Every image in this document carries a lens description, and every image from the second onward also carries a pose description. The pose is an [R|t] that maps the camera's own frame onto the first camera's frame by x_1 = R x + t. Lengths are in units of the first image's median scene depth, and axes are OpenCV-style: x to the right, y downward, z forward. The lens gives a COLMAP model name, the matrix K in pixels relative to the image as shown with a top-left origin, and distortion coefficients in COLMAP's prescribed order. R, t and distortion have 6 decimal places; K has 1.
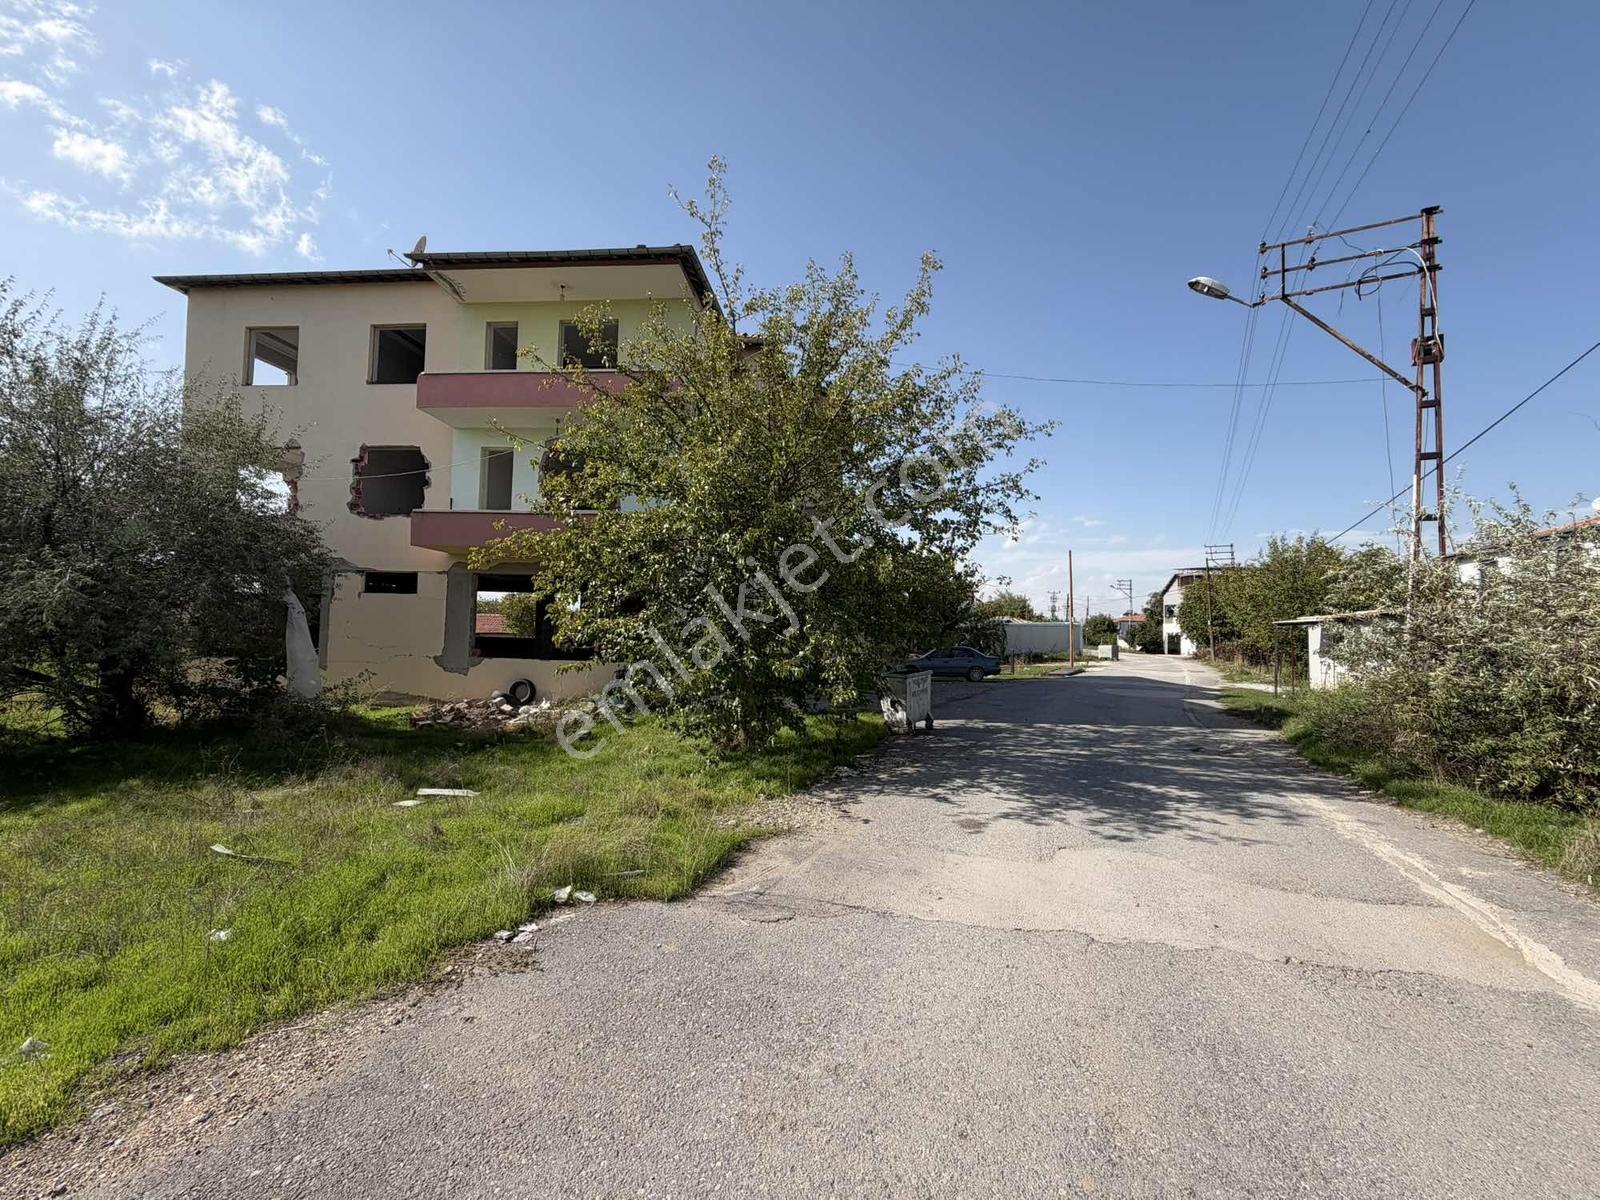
lens RADIAL K [[635.0, 0, 794.4], [0, 635.0, 599.1], [0, 0, 1]] dist [-0.000229, 0.000201]
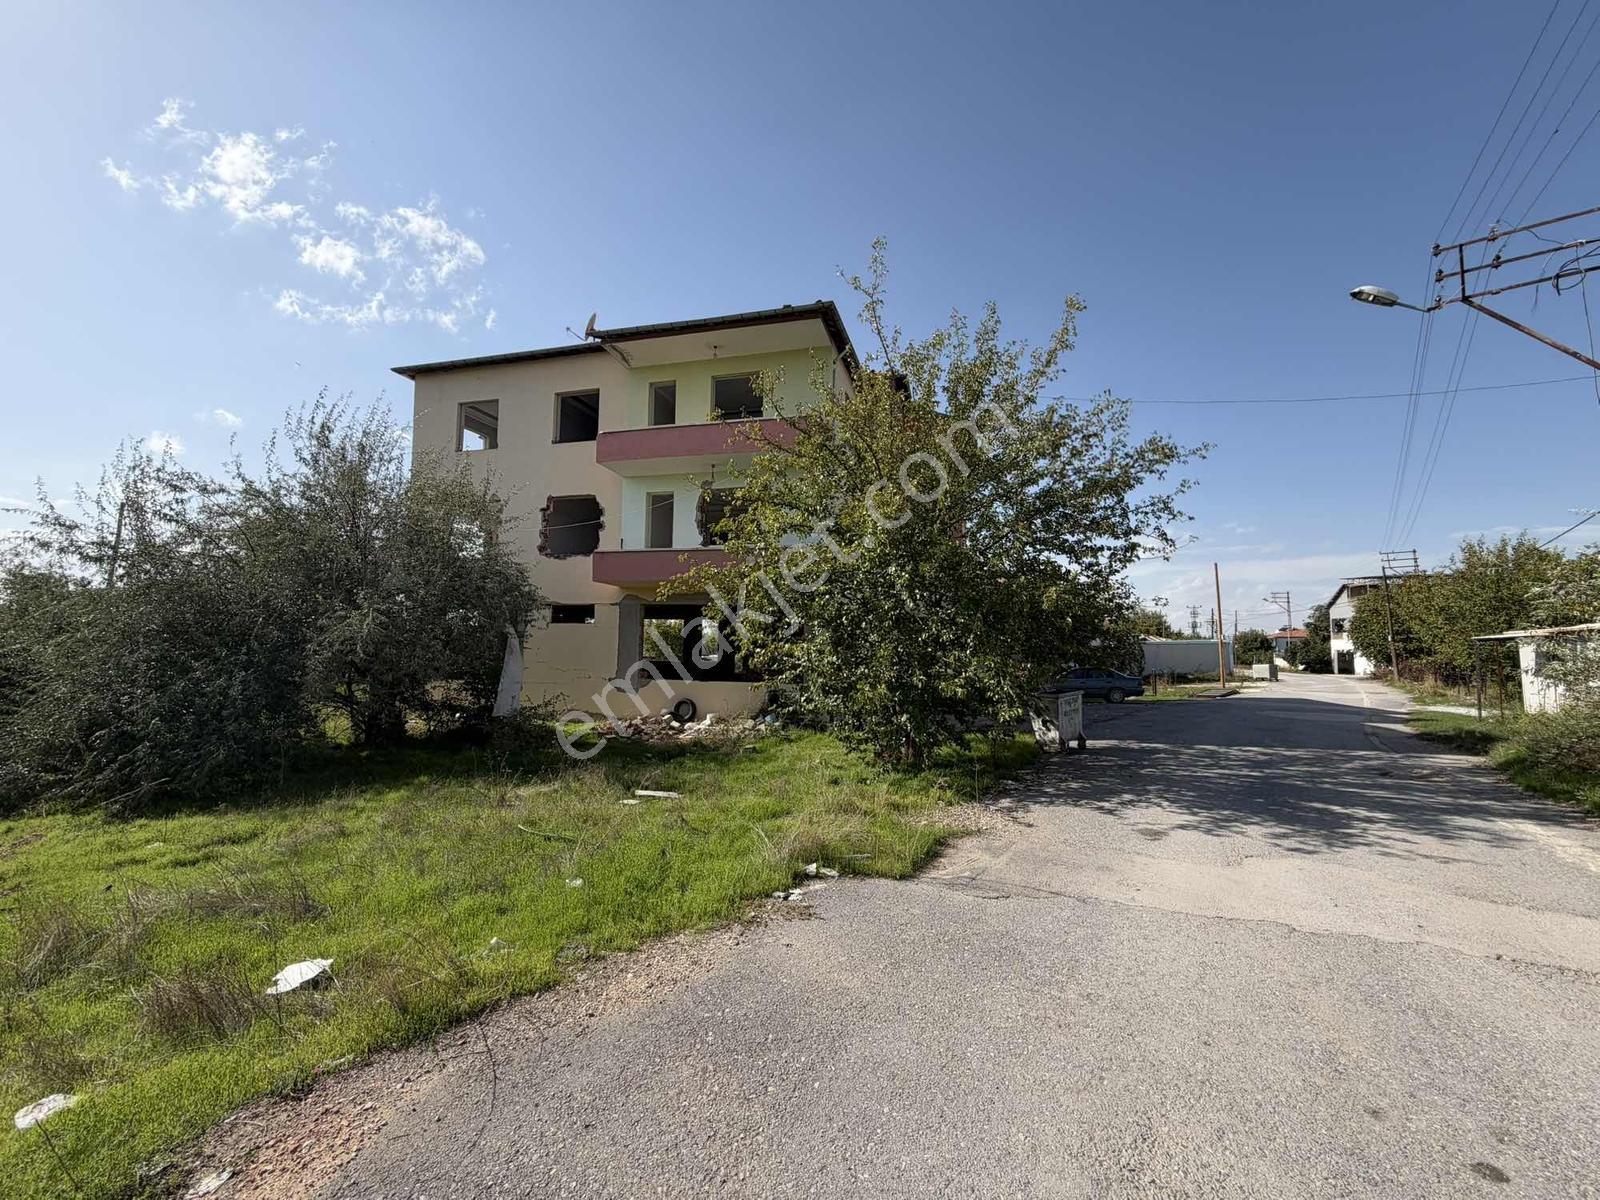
lens RADIAL K [[635.0, 0, 794.4], [0, 635.0, 599.1], [0, 0, 1]] dist [-0.000229, 0.000201]
pose [[0.985000, -0.024074, -0.170867, -0.074719], [0.018333, 0.999216, -0.035098, -0.008559], [0.171578, 0.031439, 0.984669, -0.105707]]
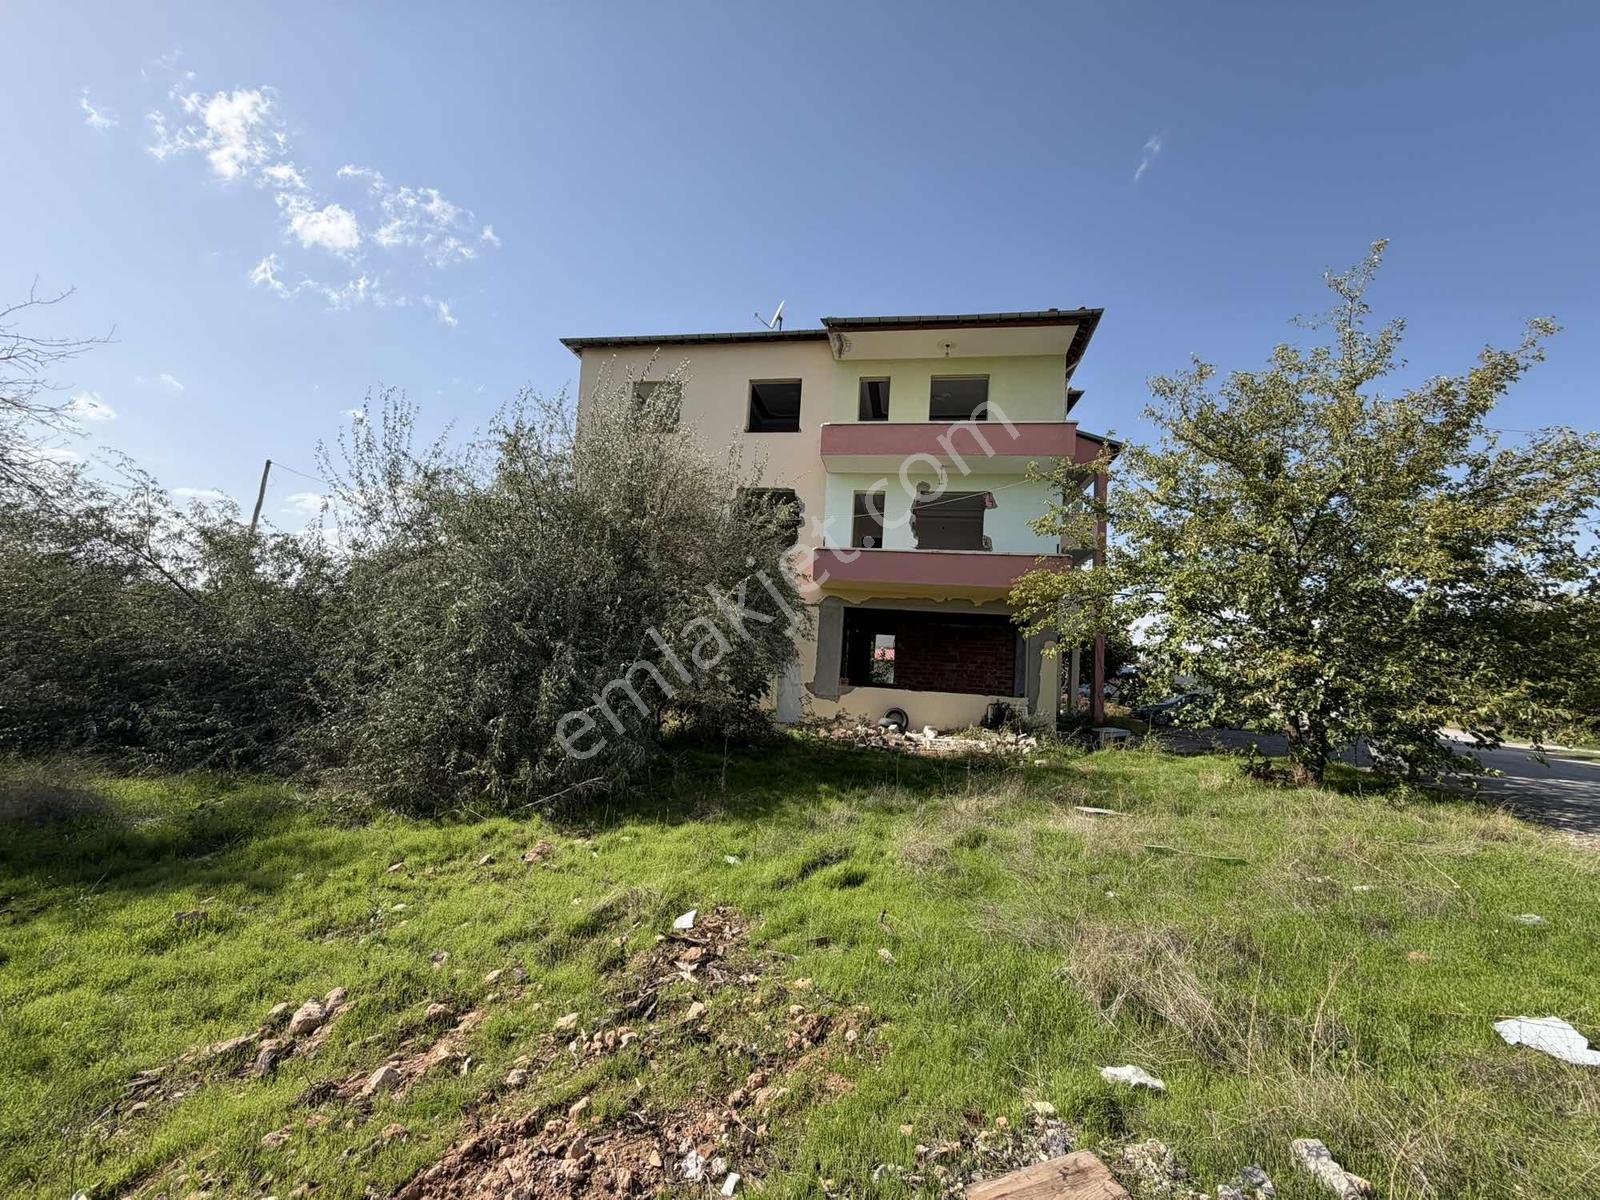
lens RADIAL K [[635.0, 0, 794.4], [0, 635.0, 599.1], [0, 0, 1]] dist [-0.000229, 0.000201]
pose [[0.994530, 0.027789, -0.100684, -0.806090], [-0.033423, 0.997943, -0.054704, 0.013467], [0.098957, 0.057770, 0.993413, -0.124439]]
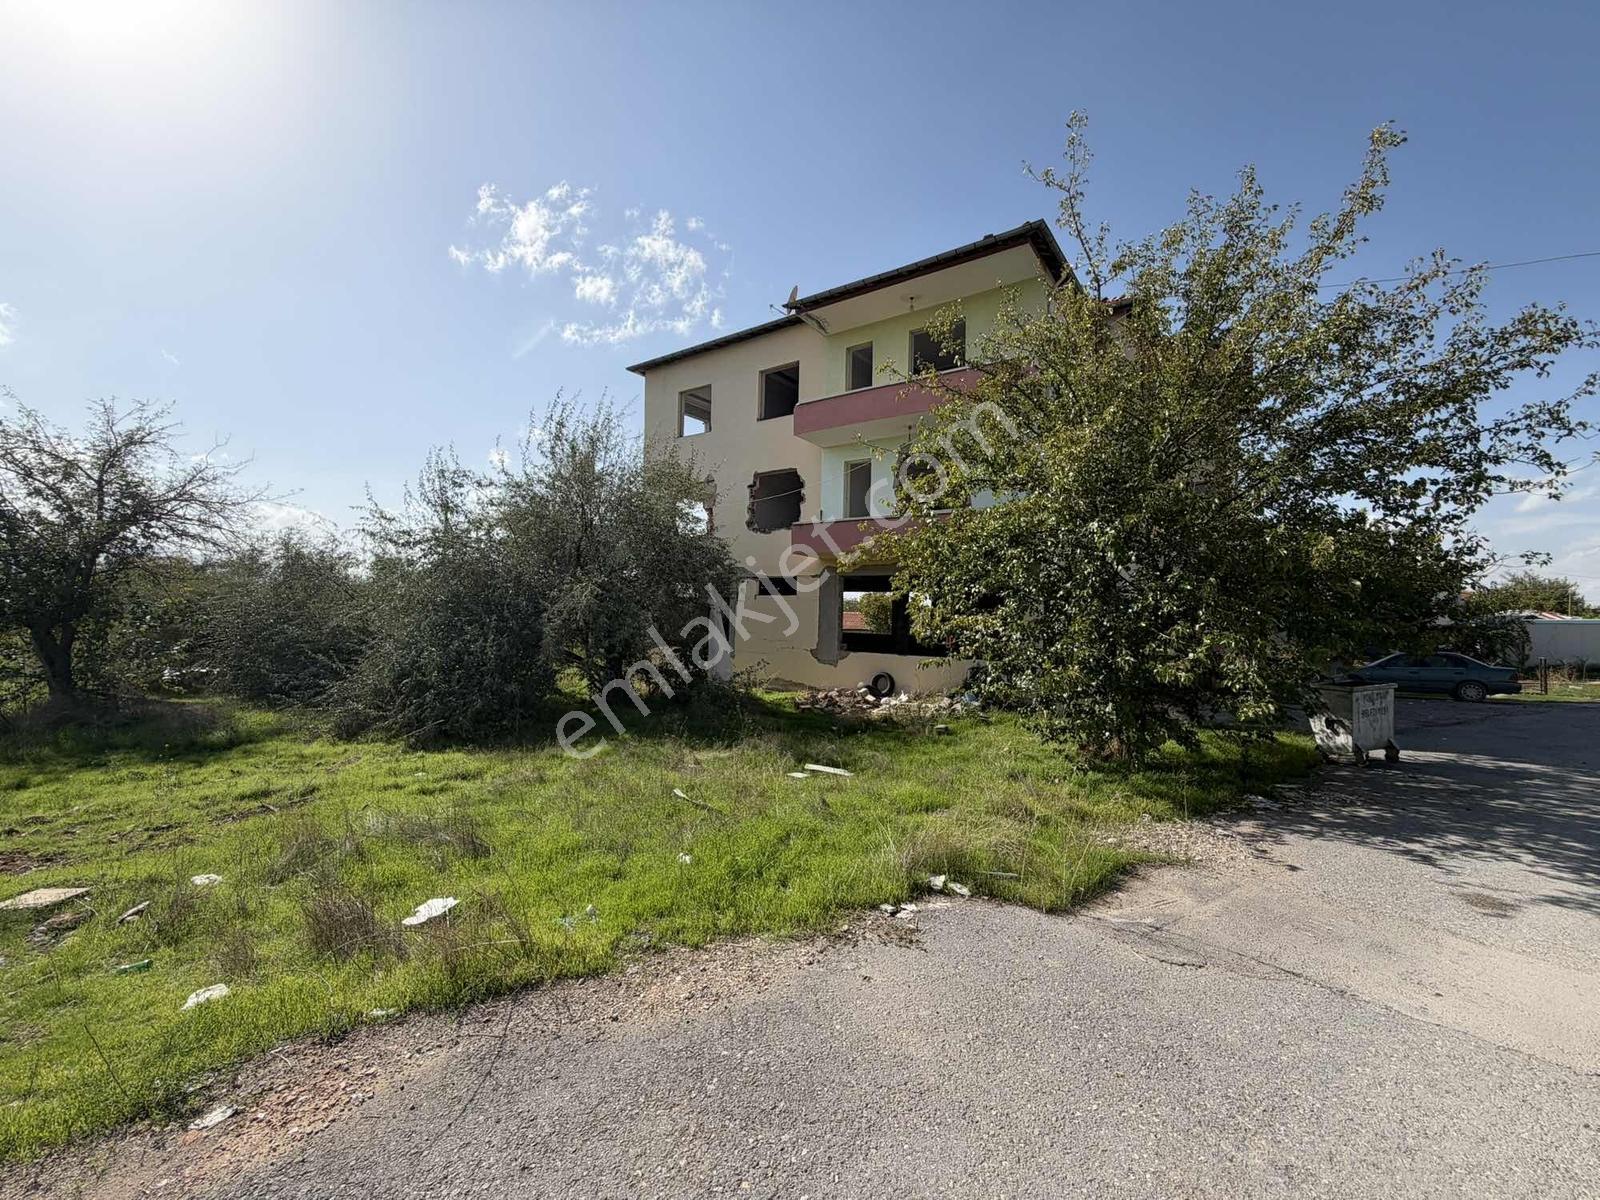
lens RADIAL K [[635.0, 0, 794.4], [0, 635.0, 599.1], [0, 0, 1]] dist [-0.000229, 0.000201]
pose [[0.861149, -0.017560, -0.508050, -0.013697], [0.019932, 0.999801, -0.000773, -0.000500], [0.507962, -0.009461, 0.861327, -0.003631]]
